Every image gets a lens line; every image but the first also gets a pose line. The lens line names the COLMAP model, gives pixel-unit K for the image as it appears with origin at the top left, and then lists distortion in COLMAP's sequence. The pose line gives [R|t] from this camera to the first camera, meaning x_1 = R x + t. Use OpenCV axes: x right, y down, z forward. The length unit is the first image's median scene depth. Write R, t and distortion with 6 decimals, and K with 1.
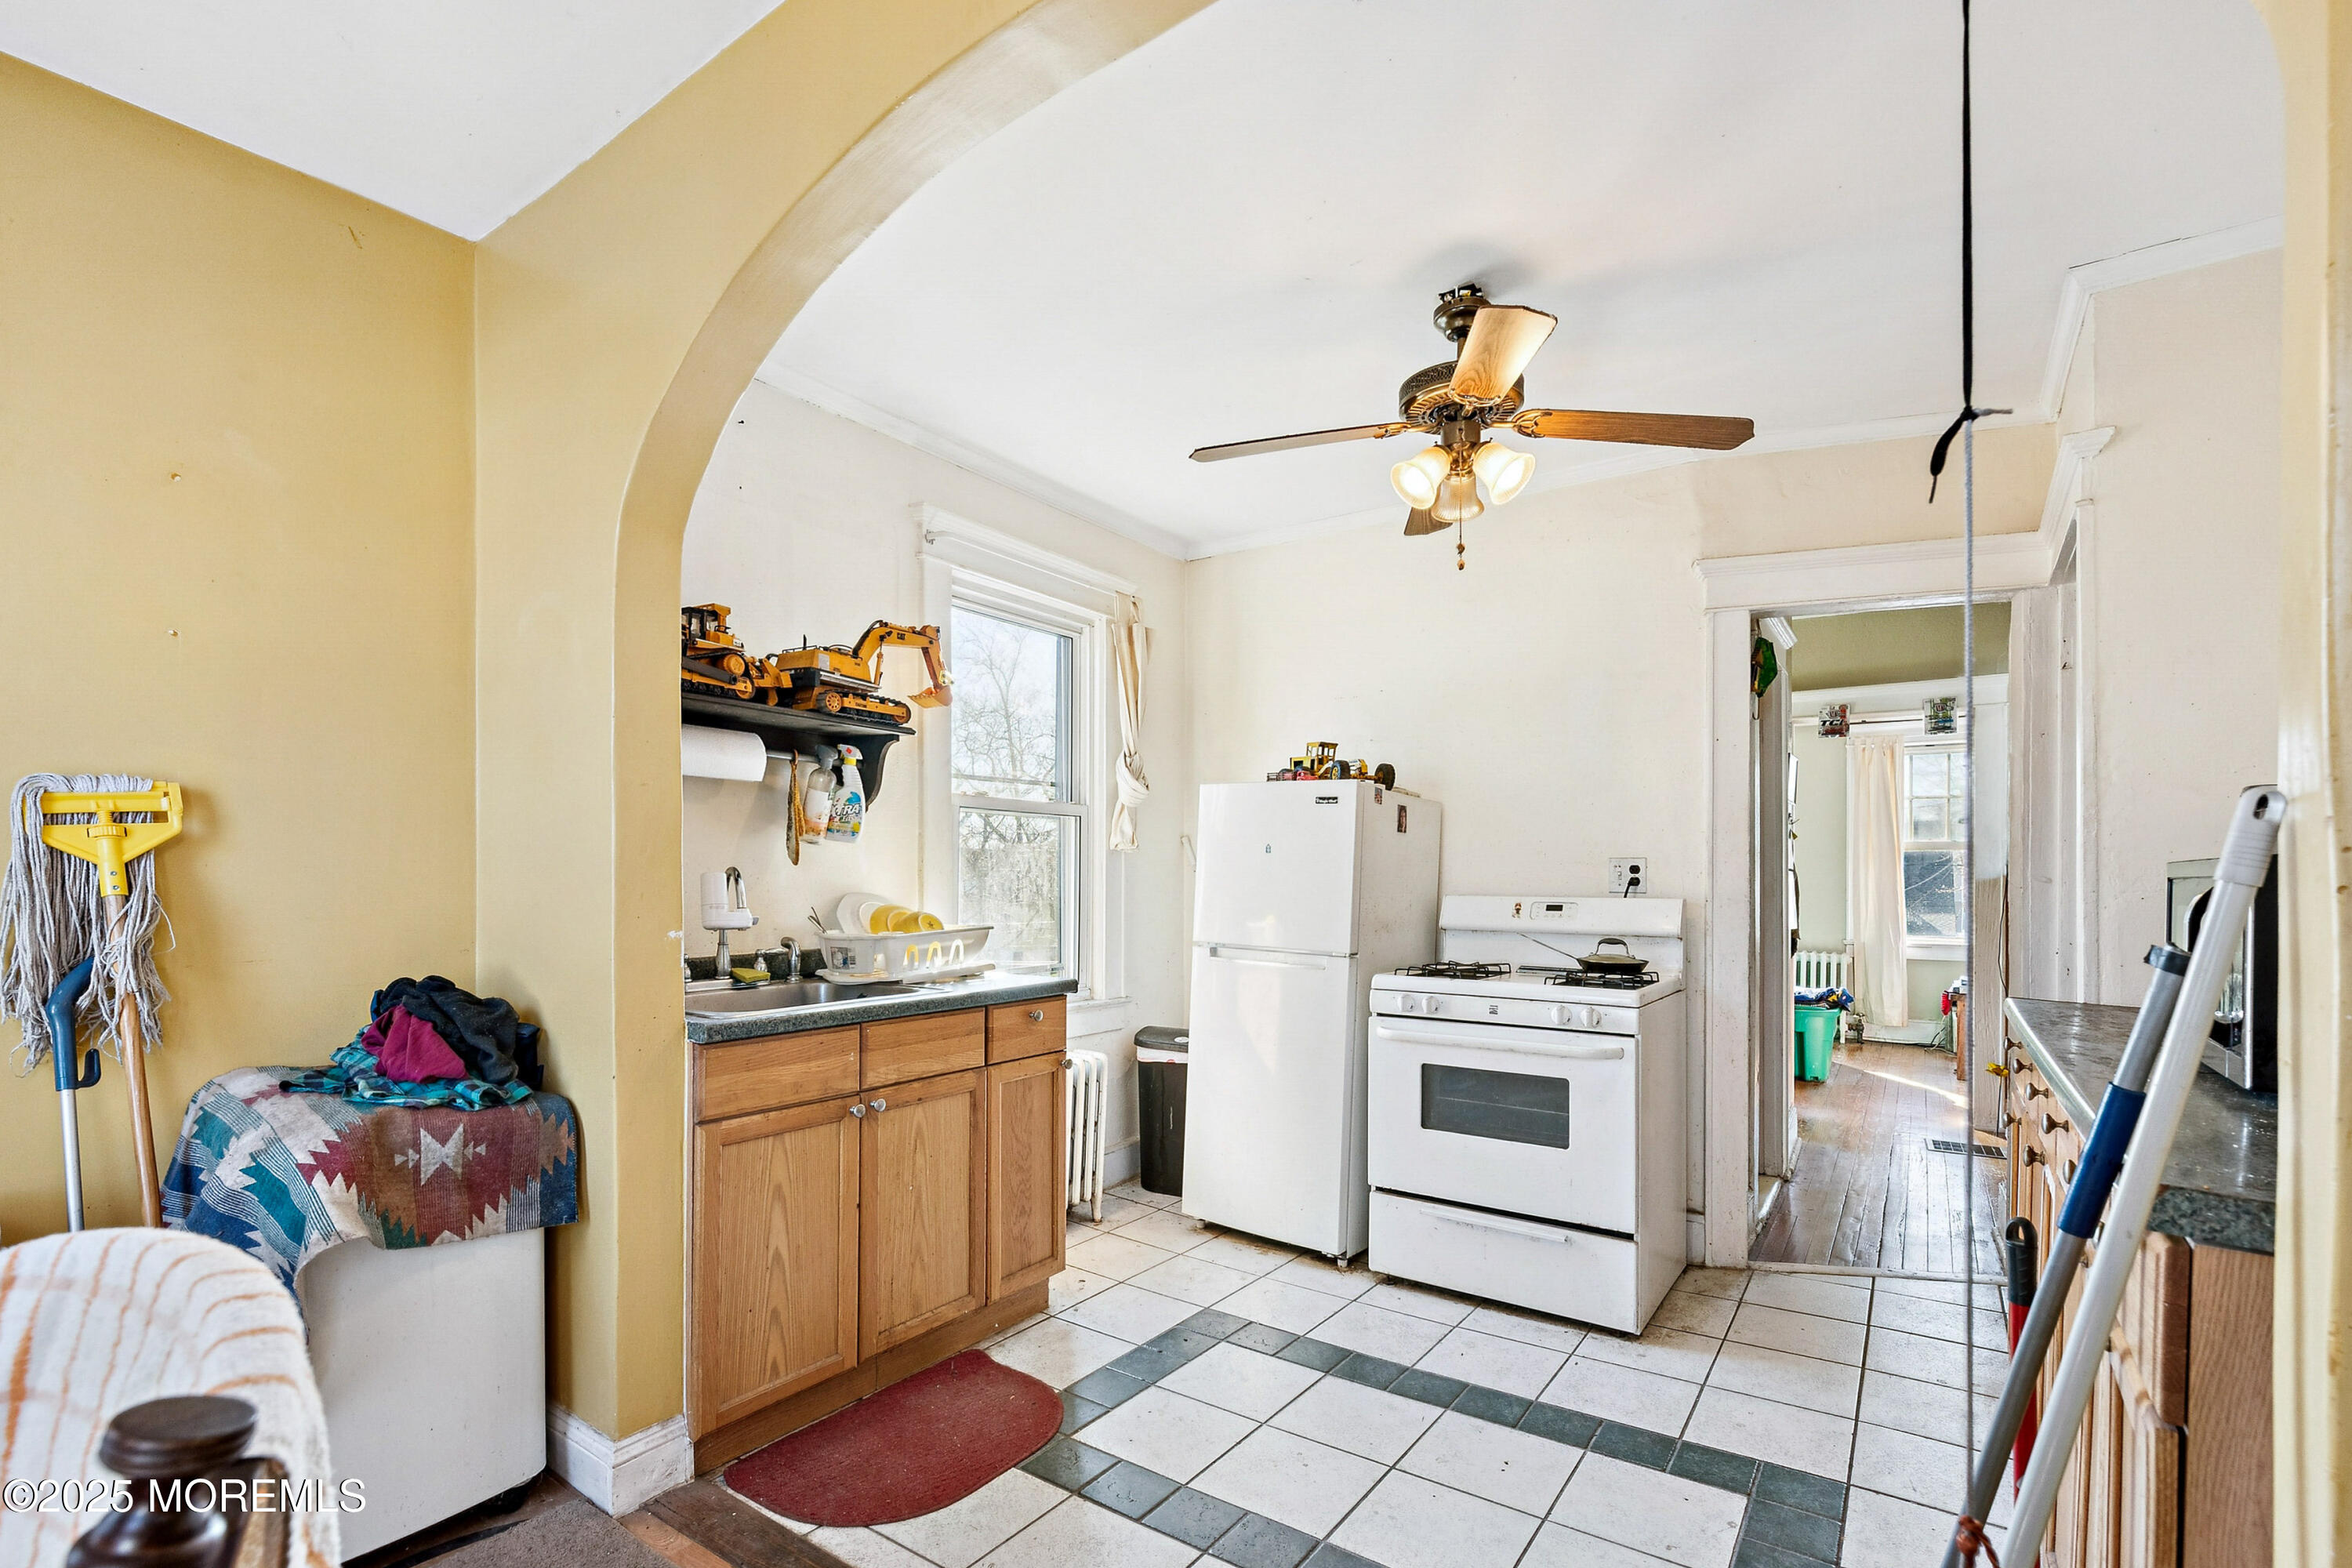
lens RADIAL K [[1053.8, 0, 1172.1], [0, 1053.8, 878.8], [0, 0, 1]] dist [0.000512, -0.000020]
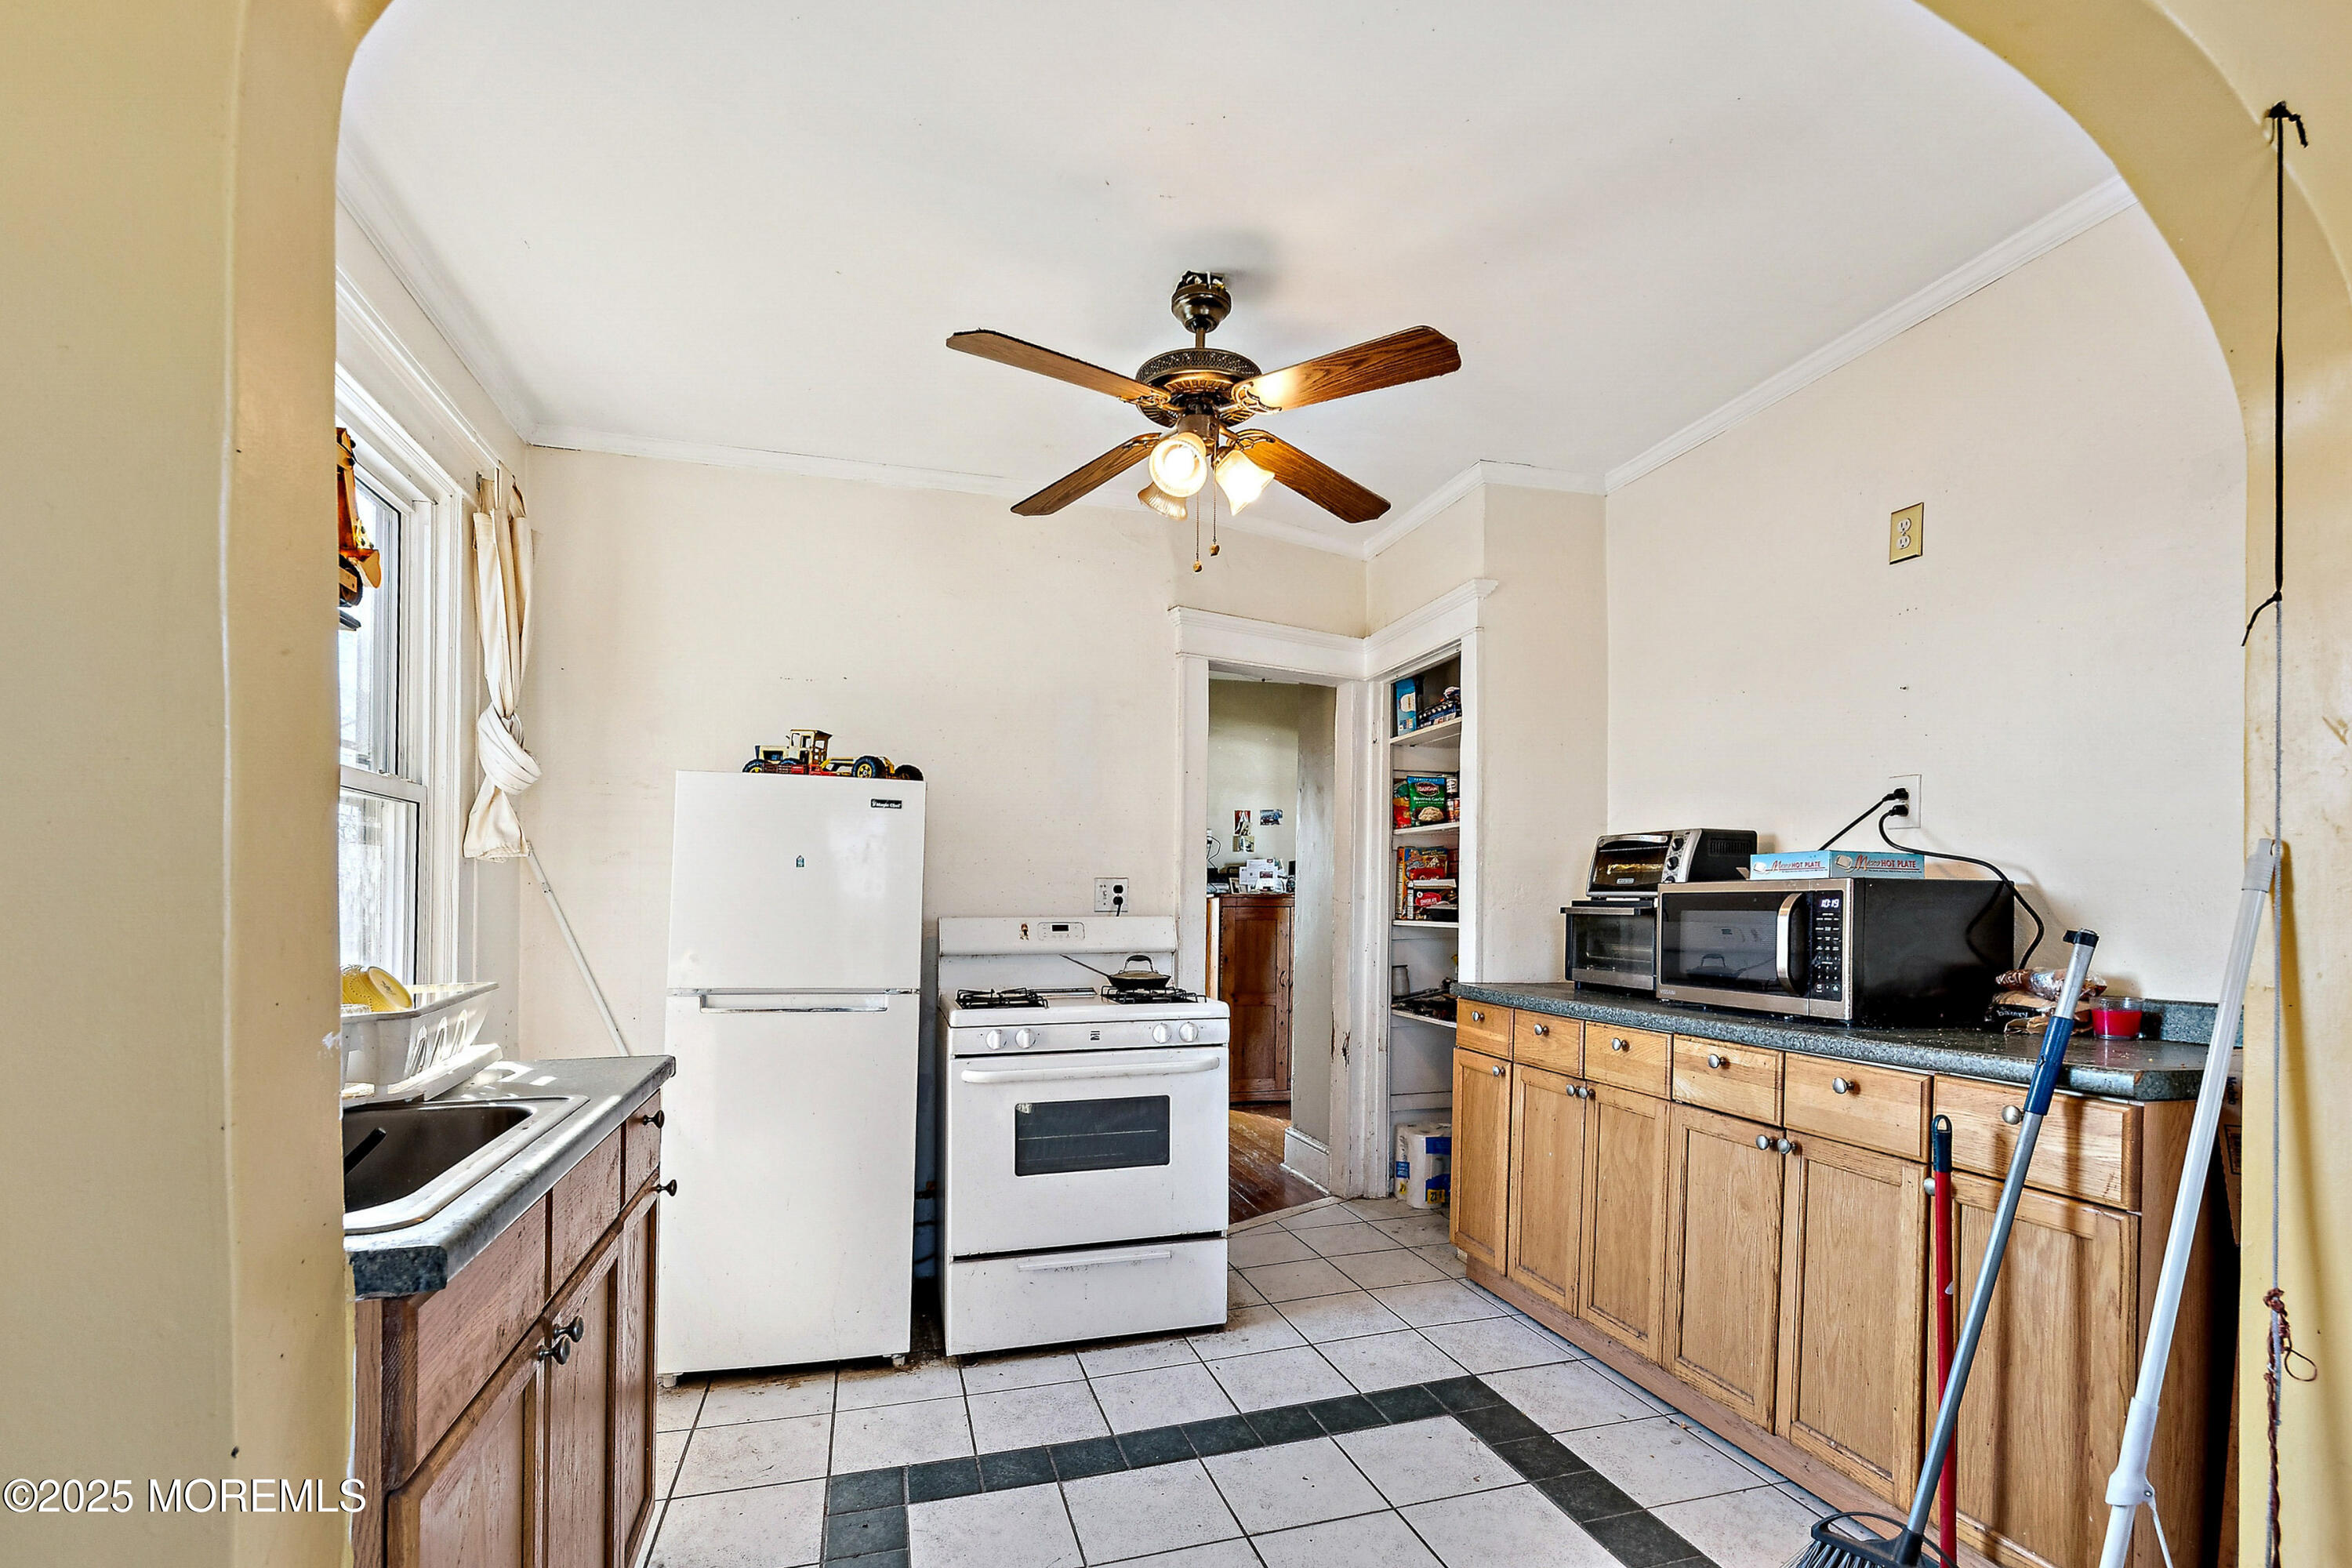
lens RADIAL K [[1067.4, 0, 1177.4], [0, 1067.4, 903.7], [0, 0, 1]] dist [-0.001669, -0.000029]
pose [[0.618812, -0.008842, 0.785489, -0.389905], [0.008010, 0.999956, 0.004946, 0.000998], [-0.785498, 0.003232, 0.618856, 0.329705]]
